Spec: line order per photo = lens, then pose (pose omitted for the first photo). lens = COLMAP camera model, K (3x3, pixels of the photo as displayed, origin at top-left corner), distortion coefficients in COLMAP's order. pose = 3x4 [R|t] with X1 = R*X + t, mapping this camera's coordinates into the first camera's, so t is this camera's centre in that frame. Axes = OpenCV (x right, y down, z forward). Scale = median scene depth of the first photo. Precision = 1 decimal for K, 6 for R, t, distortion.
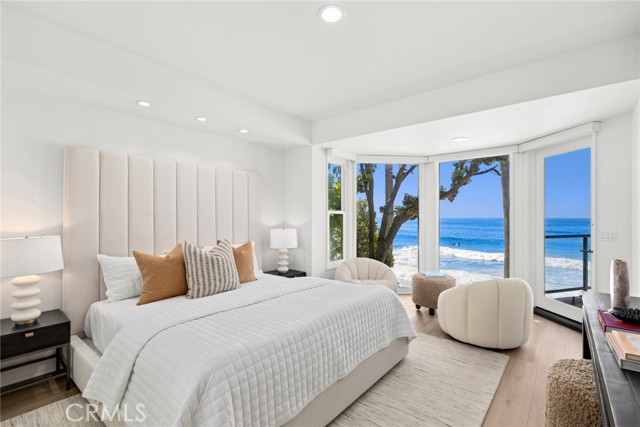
lens RADIAL K [[290.3, 0, 319.5], [0, 290.3, 216.3], [0, 0, 1]] dist [0.000288, 0.000031]
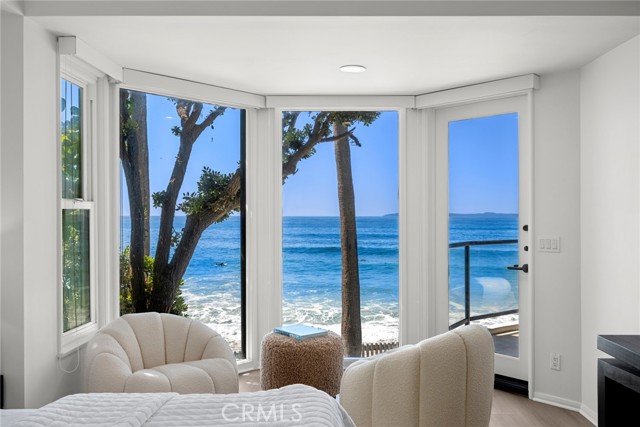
lens RADIAL K [[534.0, 0, 302.7], [0, 534.0, 214.8], [0, 0, 1]] dist [0.002202, 0.000313]
pose [[0.776584, 0.004510, 0.629997, -0.152772], [-0.005332, 0.999986, -0.000587, -0.000062], [-0.629991, -0.002903, 0.776597, 0.239281]]
